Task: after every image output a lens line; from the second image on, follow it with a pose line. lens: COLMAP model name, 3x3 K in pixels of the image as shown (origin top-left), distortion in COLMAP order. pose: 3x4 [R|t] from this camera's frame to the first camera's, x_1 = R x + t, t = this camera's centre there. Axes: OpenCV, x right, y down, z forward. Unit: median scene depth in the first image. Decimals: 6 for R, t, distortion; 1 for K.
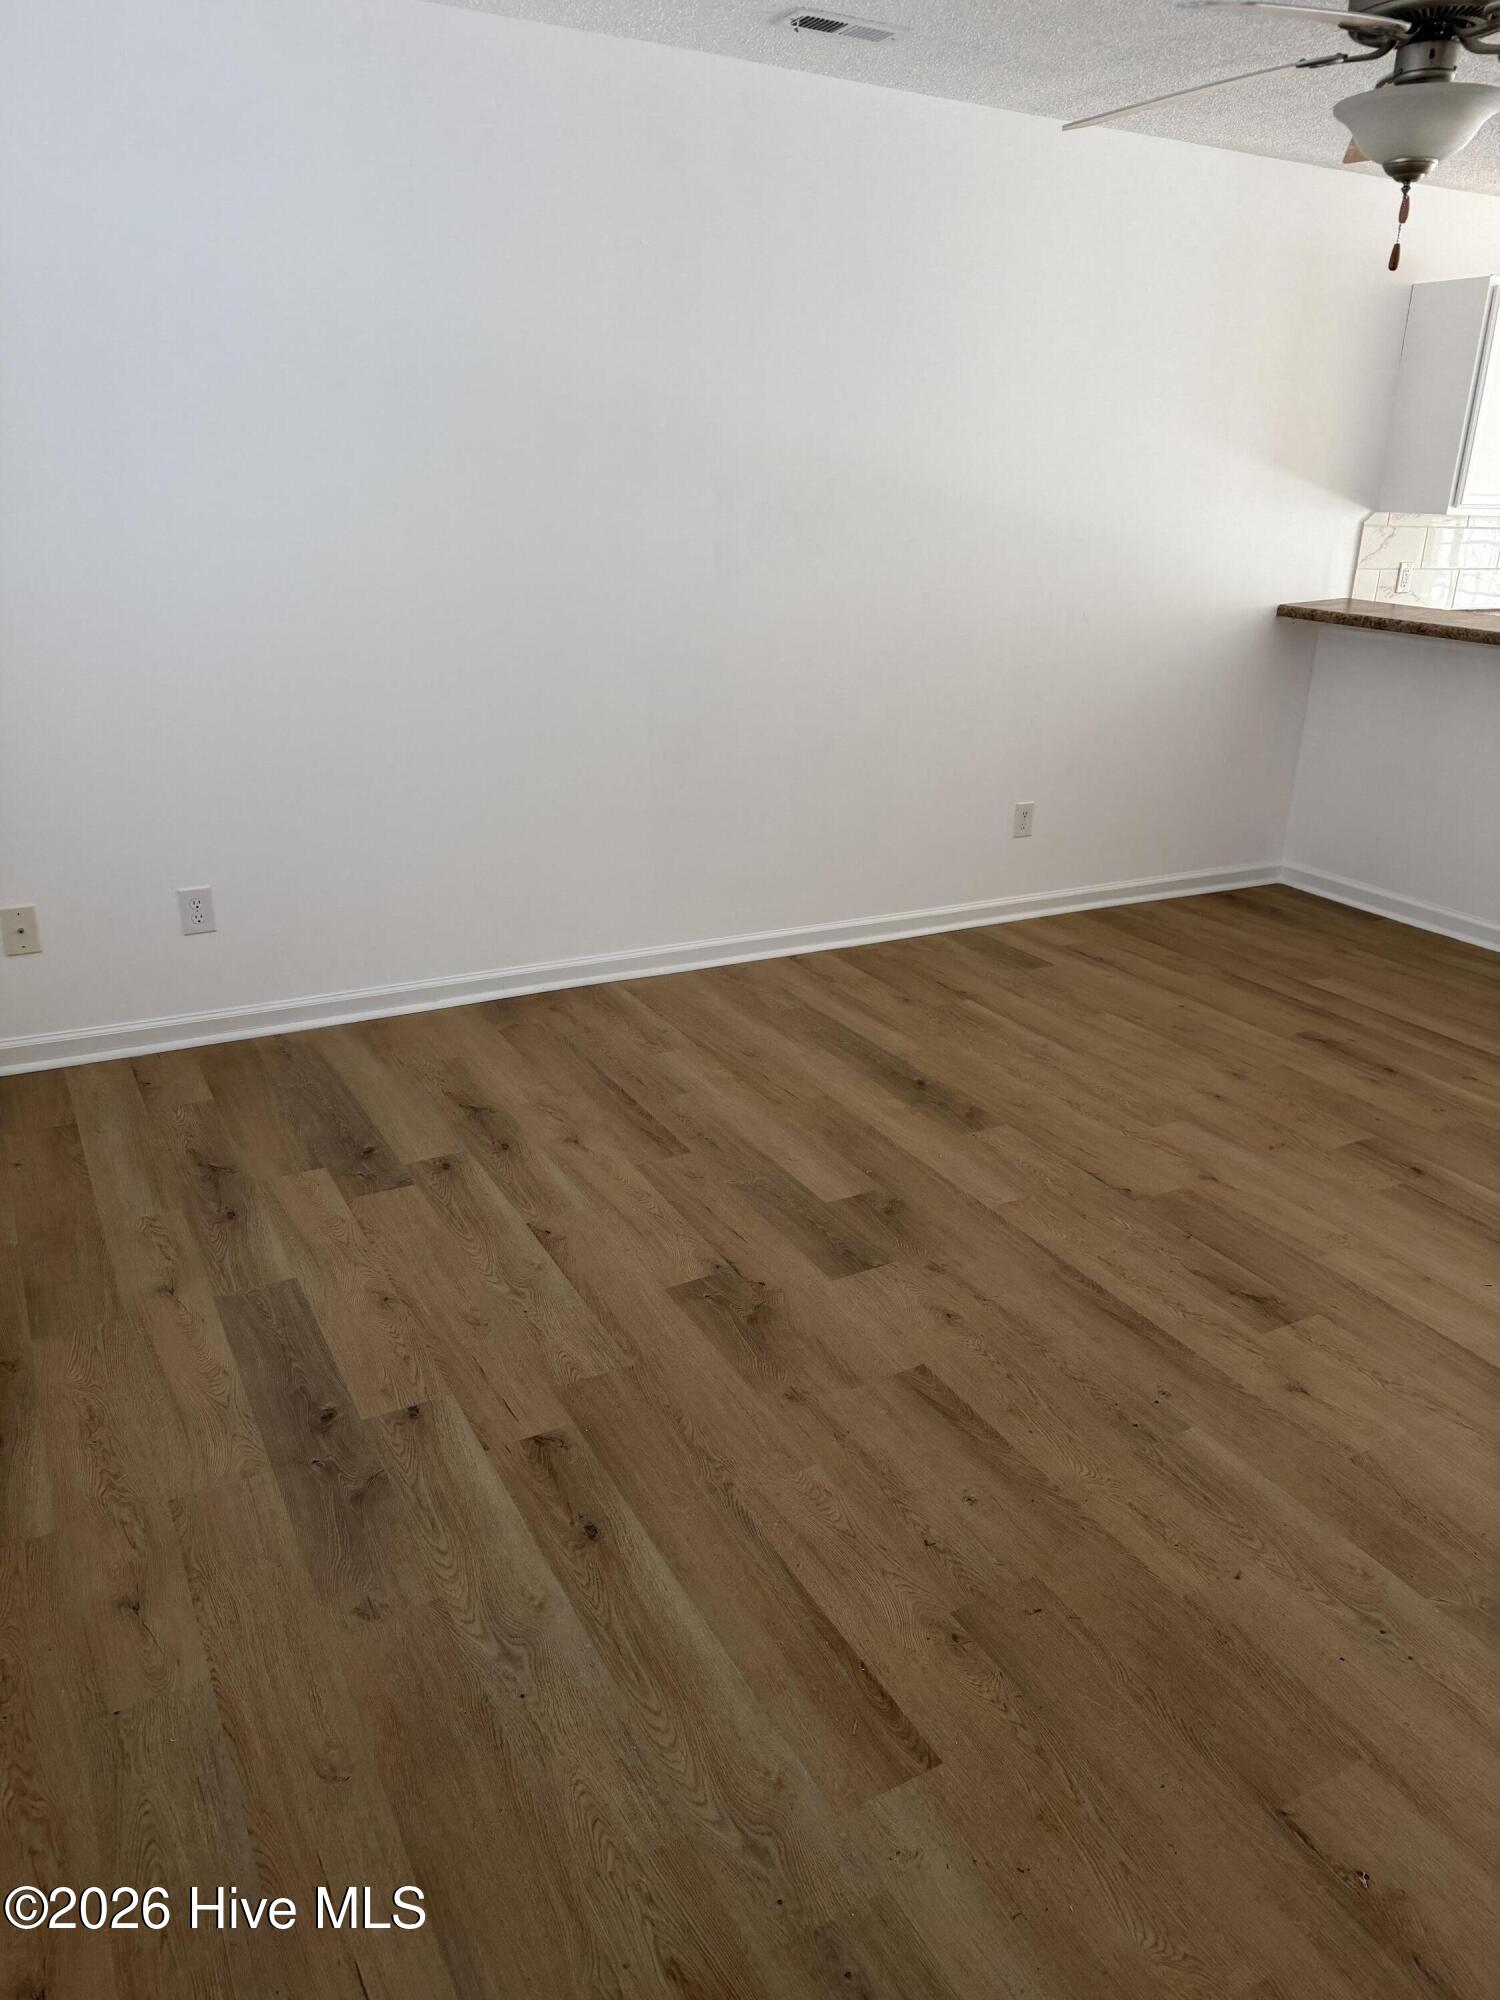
lens RADIAL K [[1399.5, 0, 739.6], [0, 1399.5, 978.8], [0, 0, 1]] dist [0.092202, -0.132240]
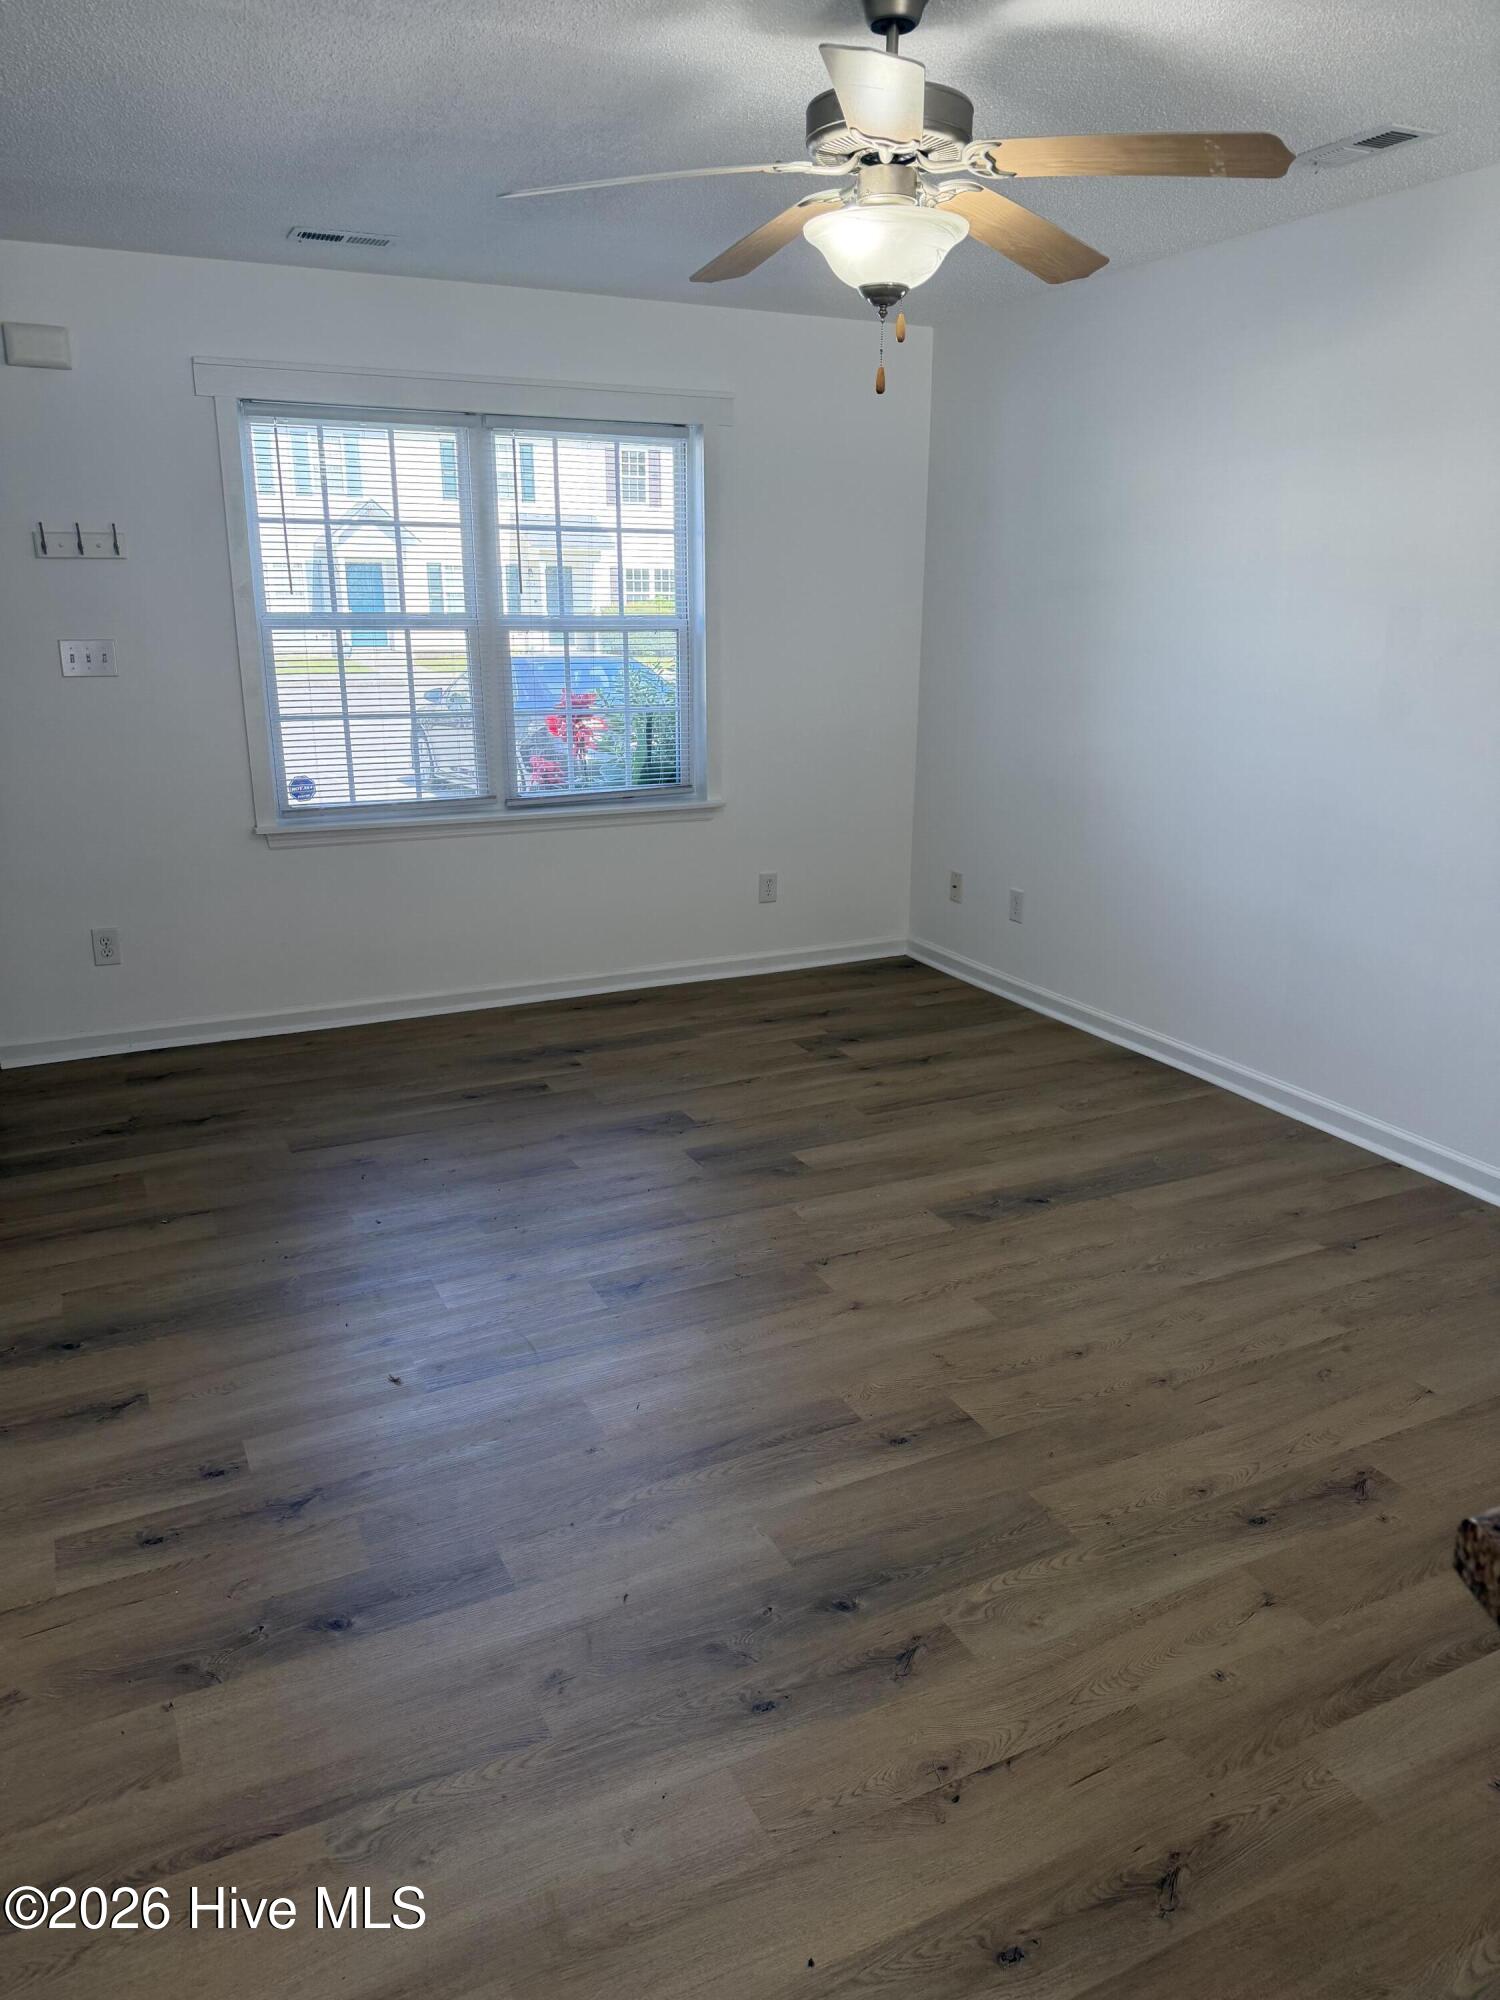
lens RADIAL K [[1399.5, 0, 739.6], [0, 1399.5, 978.8], [0, 0, 1]] dist [0.092202, -0.132240]
pose [[-0.052258, 0.242947, -0.968631, 1.101362], [-0.337676, 0.908524, 0.246089, -0.249187], [0.939811, 0.339944, 0.034559, 0.733074]]
